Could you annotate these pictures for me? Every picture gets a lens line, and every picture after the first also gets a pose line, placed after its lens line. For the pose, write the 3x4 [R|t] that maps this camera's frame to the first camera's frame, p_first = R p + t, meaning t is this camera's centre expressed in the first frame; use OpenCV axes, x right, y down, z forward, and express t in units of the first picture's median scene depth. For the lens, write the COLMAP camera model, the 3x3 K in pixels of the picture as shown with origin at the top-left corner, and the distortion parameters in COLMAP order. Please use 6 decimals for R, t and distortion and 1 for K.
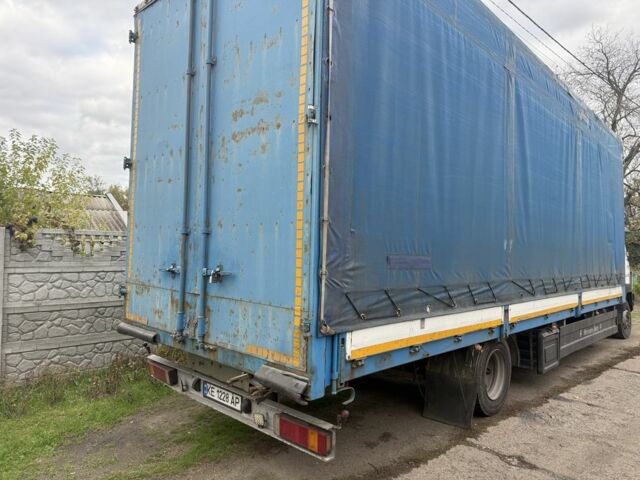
lens RADIAL K [[478.9, 0, 320.5], [0, 478.9, 239.1], [0, 0, 1]] dist [0.007766, 0.000464]
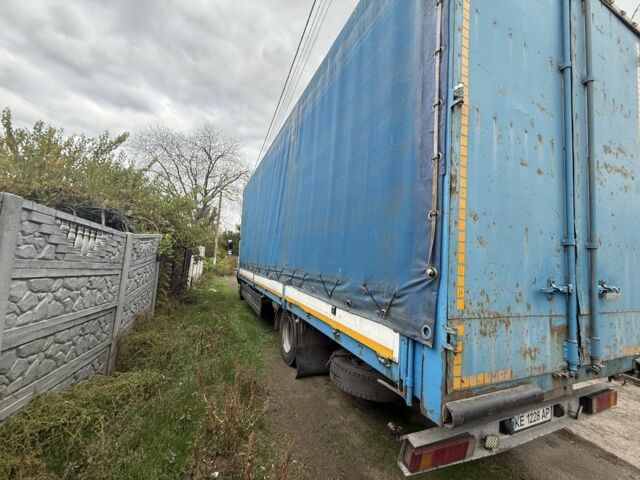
lens RADIAL K [[254.0, 0, 319.7], [0, 254.0, 239.2], [0, 0, 1]] dist [0.000405, 0.000159]
pose [[0.362465, 0.072115, 0.929203, -0.848031], [-0.077591, 0.995876, -0.047023, 0.032680], [-0.928762, -0.055054, 0.366566, 1.224420]]
